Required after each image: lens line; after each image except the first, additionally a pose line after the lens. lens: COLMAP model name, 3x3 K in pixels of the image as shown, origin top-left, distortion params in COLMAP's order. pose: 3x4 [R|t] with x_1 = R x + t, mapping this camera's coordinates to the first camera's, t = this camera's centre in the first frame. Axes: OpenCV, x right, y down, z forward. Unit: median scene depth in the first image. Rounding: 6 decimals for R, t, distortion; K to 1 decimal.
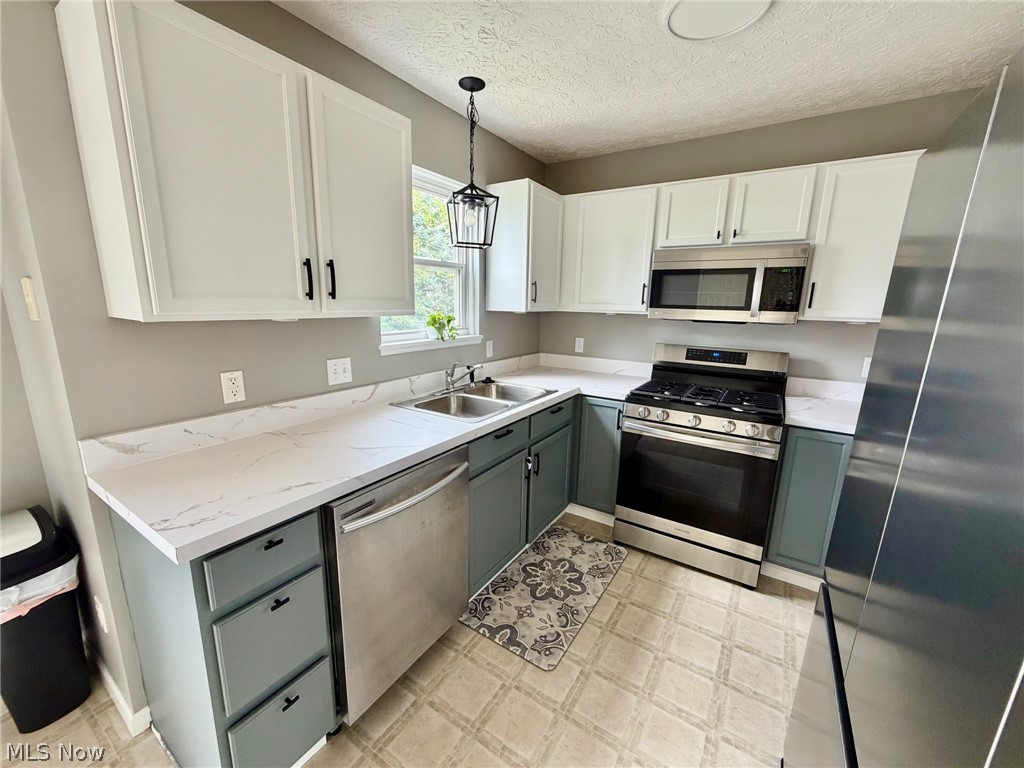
lens RADIAL K [[408.0, 0, 511.2], [0, 408.0, 386.3], [0, 0, 1]] dist [0.000228, -0.000141]
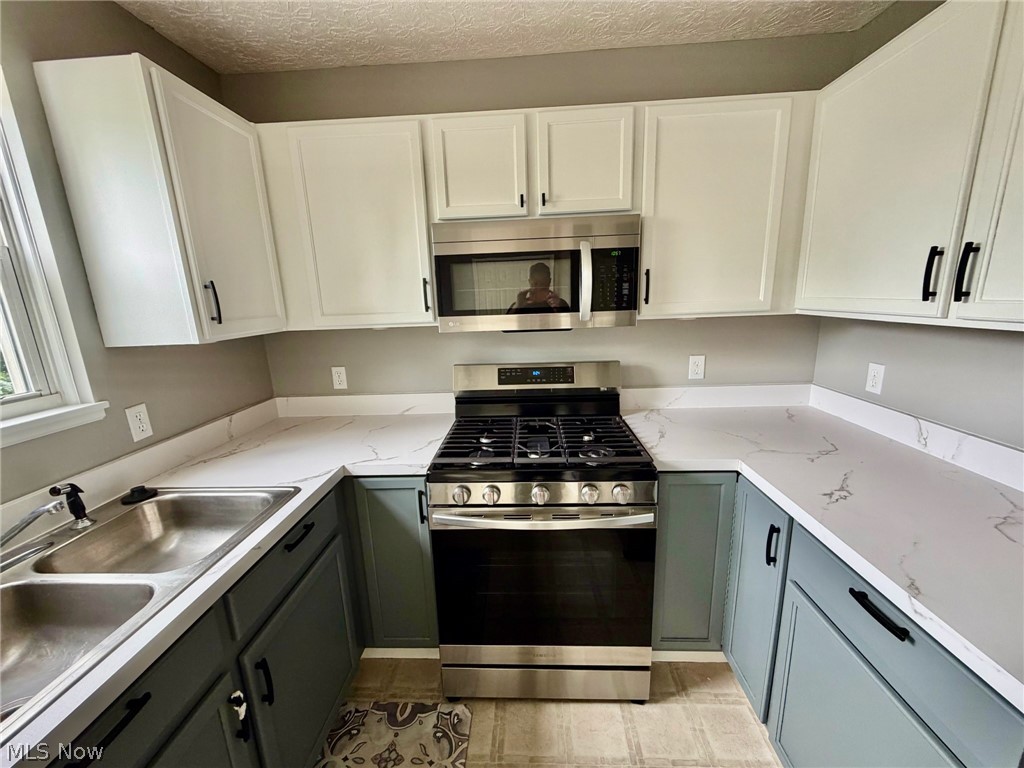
lens RADIAL K [[408.0, 0, 511.2], [0, 408.0, 386.3], [0, 0, 1]] dist [0.000228, -0.000141]
pose [[0.863806, -0.159849, 0.477794, 0.122385], [0.155119, 0.986647, 0.049651, -0.104346], [-0.479351, 0.031226, 0.877067, 0.414482]]
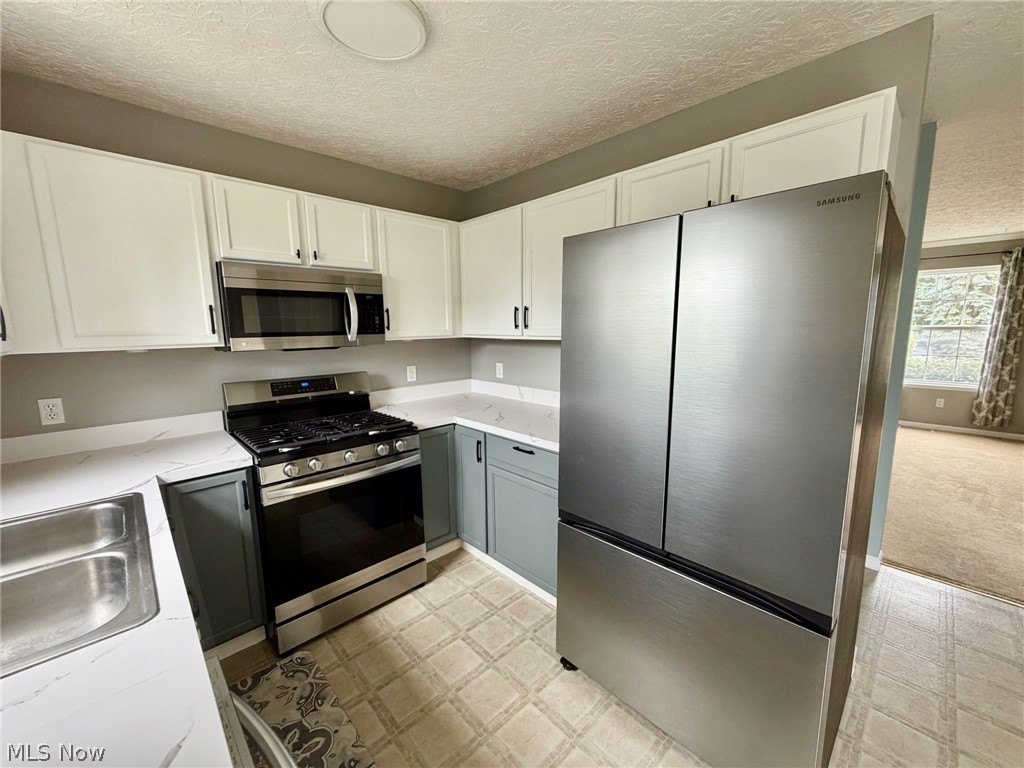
lens RADIAL K [[408.0, 0, 511.2], [0, 408.0, 386.3], [0, 0, 1]] dist [0.000228, -0.000141]
pose [[0.232596, -0.170255, 0.957555, -0.280137], [0.213359, 0.969508, 0.120554, -0.090921], [-0.948882, 0.176263, 0.261829, 0.349153]]
